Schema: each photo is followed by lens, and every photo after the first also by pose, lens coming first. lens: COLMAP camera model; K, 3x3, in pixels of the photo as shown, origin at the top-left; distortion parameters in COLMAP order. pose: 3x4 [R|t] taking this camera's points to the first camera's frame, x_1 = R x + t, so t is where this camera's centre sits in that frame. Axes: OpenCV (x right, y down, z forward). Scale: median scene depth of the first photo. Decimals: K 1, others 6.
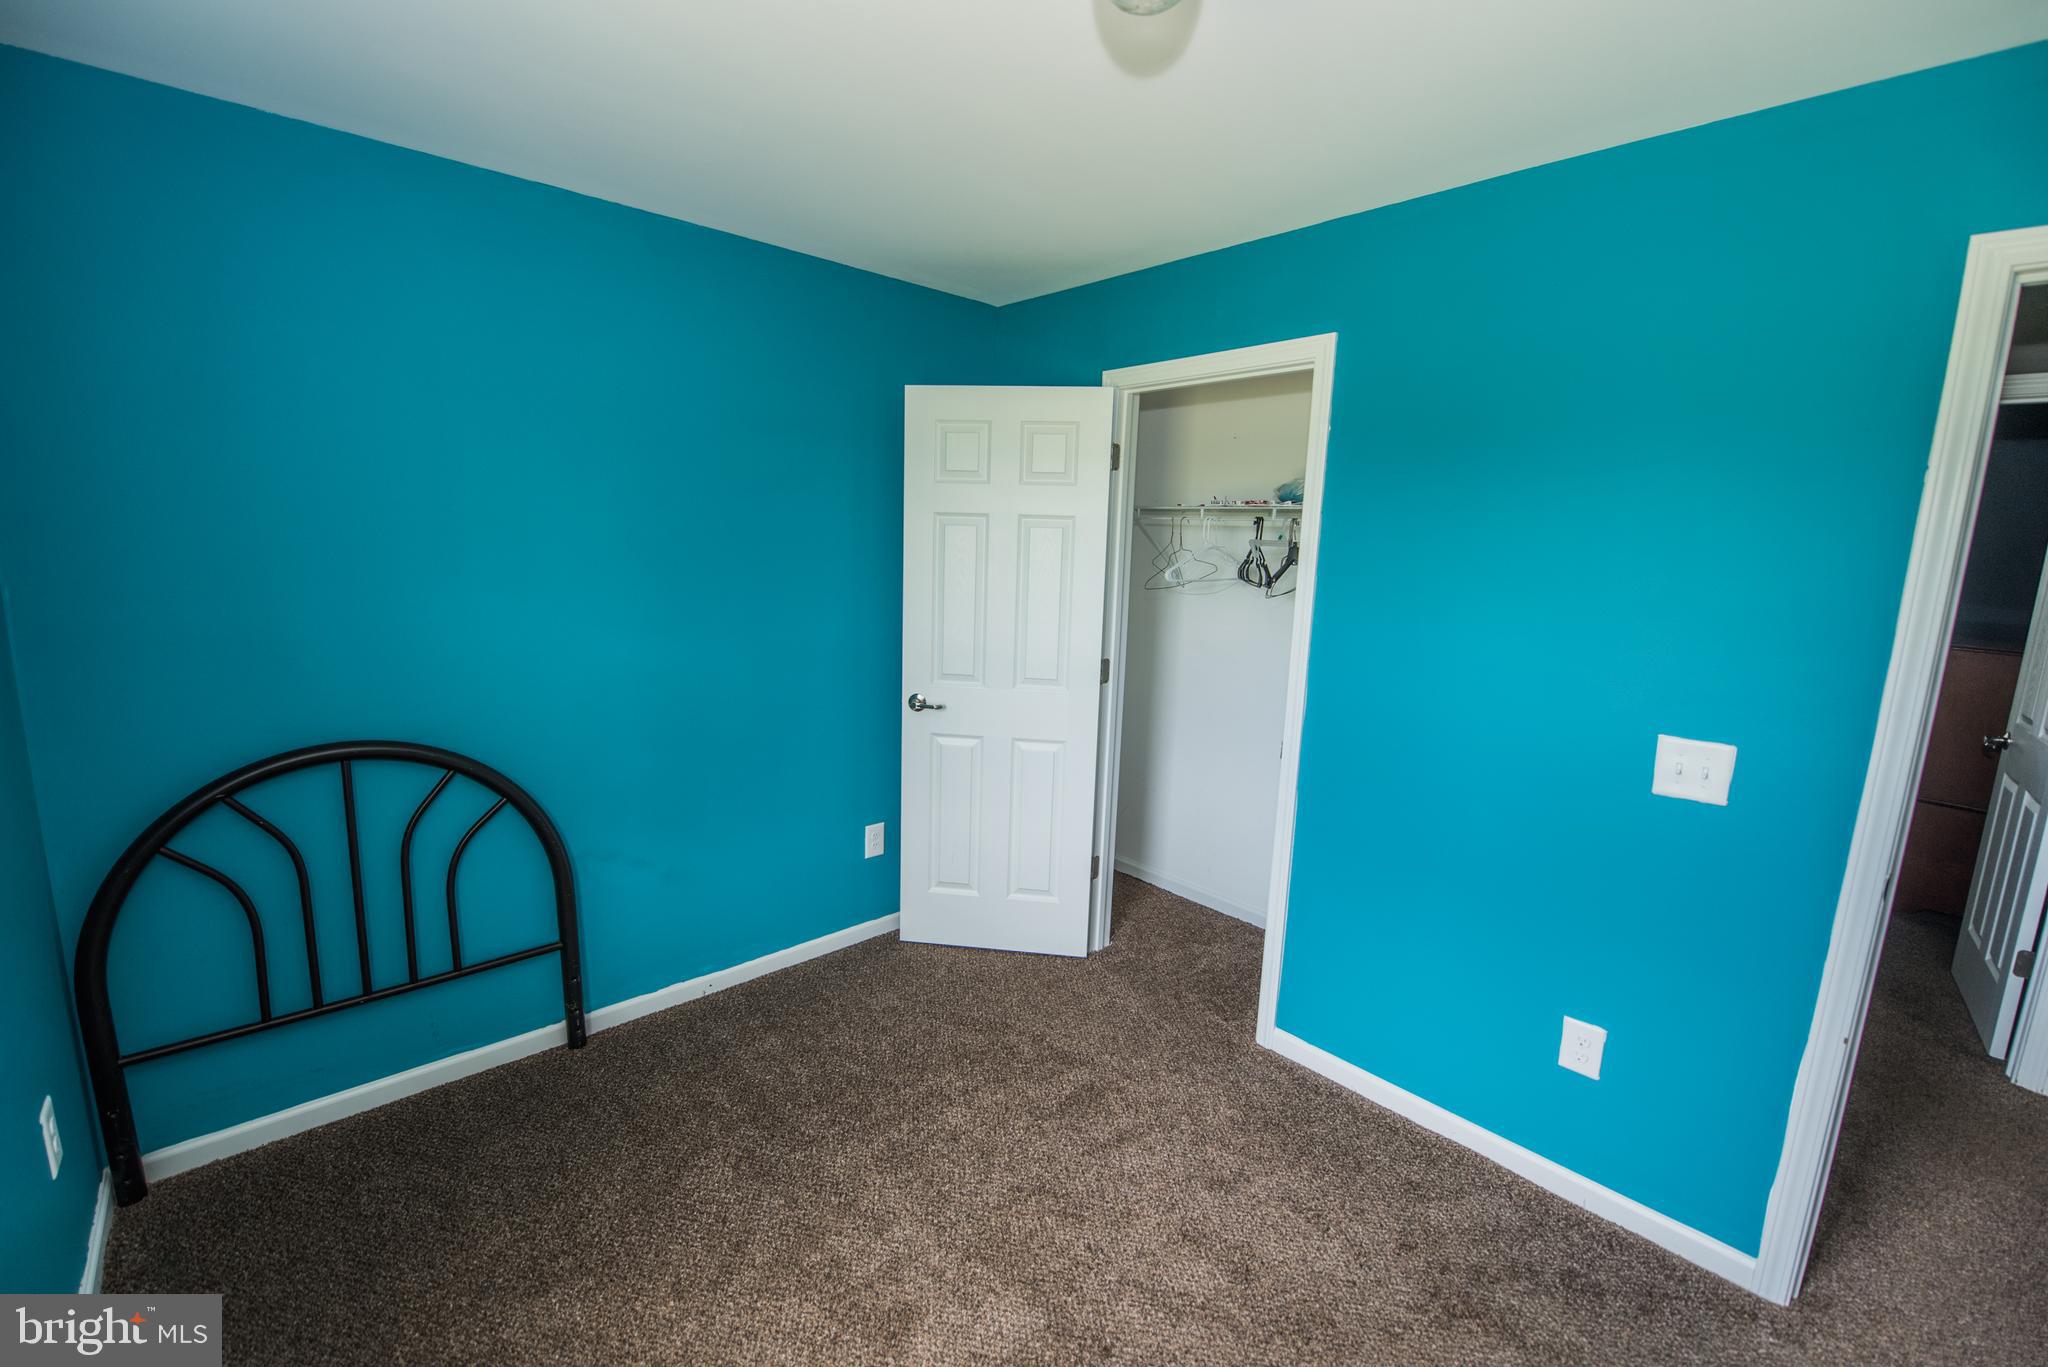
lens RADIAL K [[841.3, 0, 1029.2], [0, 841.3, 681.9], [0, 0, 1]] dist [-0.011709, -0.003389]
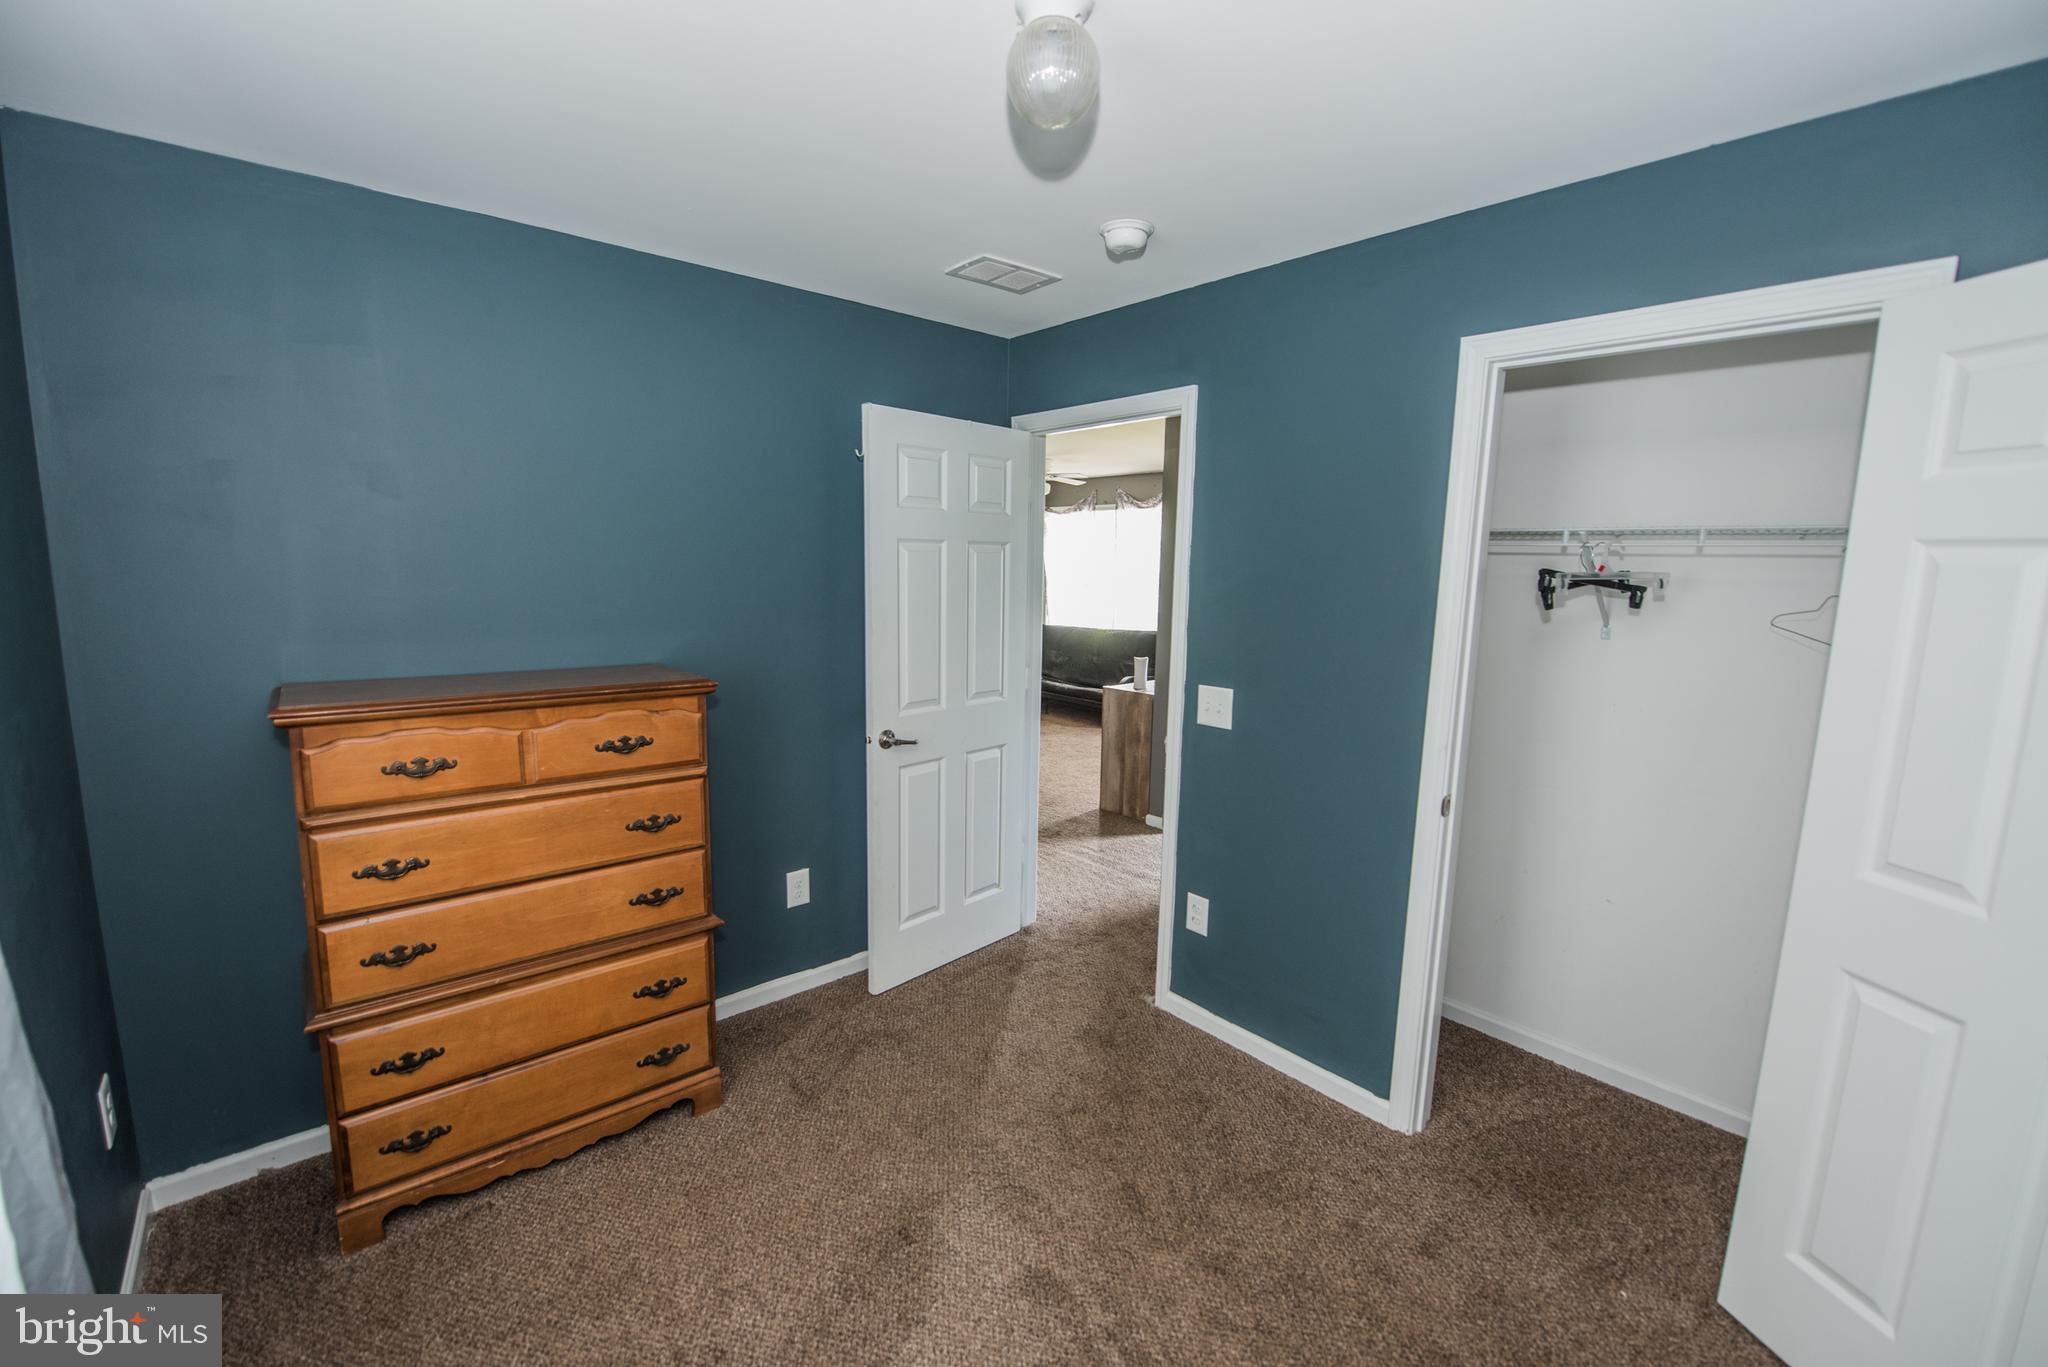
lens RADIAL K [[841.3, 0, 1021.7], [0, 841.3, 683.1], [0, 0, 1]] dist [-0.011709, -0.003389]
pose [[0.999380, -0.002061, -0.035145, 0.139919], [0.001154, 0.999666, -0.025803, 0.028278], [0.035186, 0.025746, 0.999049, -0.147795]]
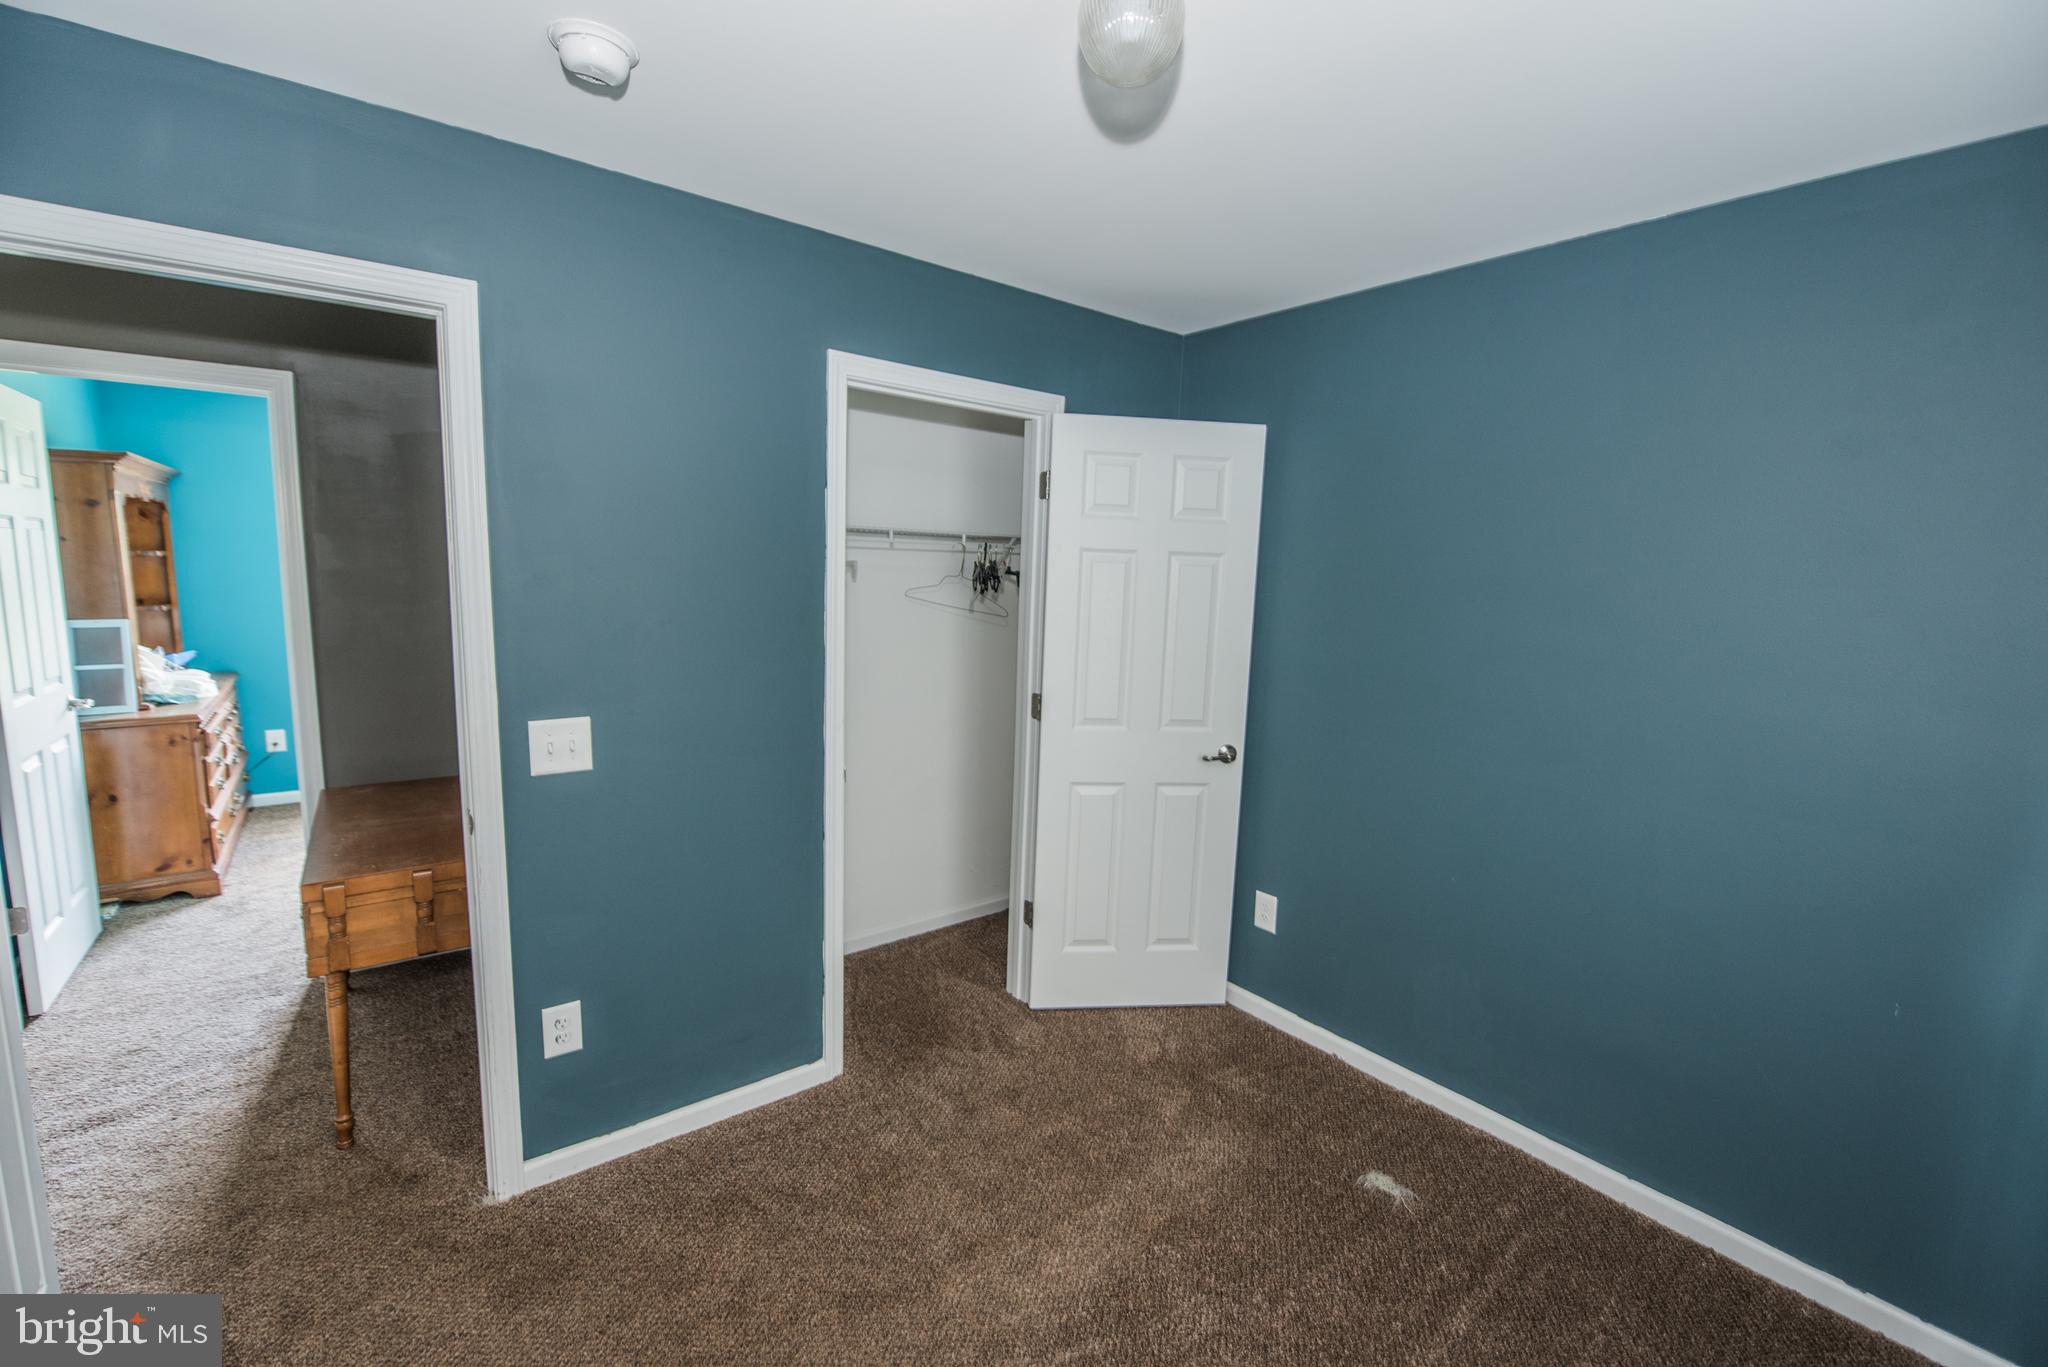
lens RADIAL K [[841.3, 0, 1024.4], [0, 841.3, 676.9], [0, 0, 1]] dist [-0.011709, -0.003389]
pose [[0.088615, -0.153718, 0.984133, -0.484941], [0.135491, 0.980697, 0.140981, -0.107449], [-0.986808, 0.120848, 0.107732, 0.528581]]
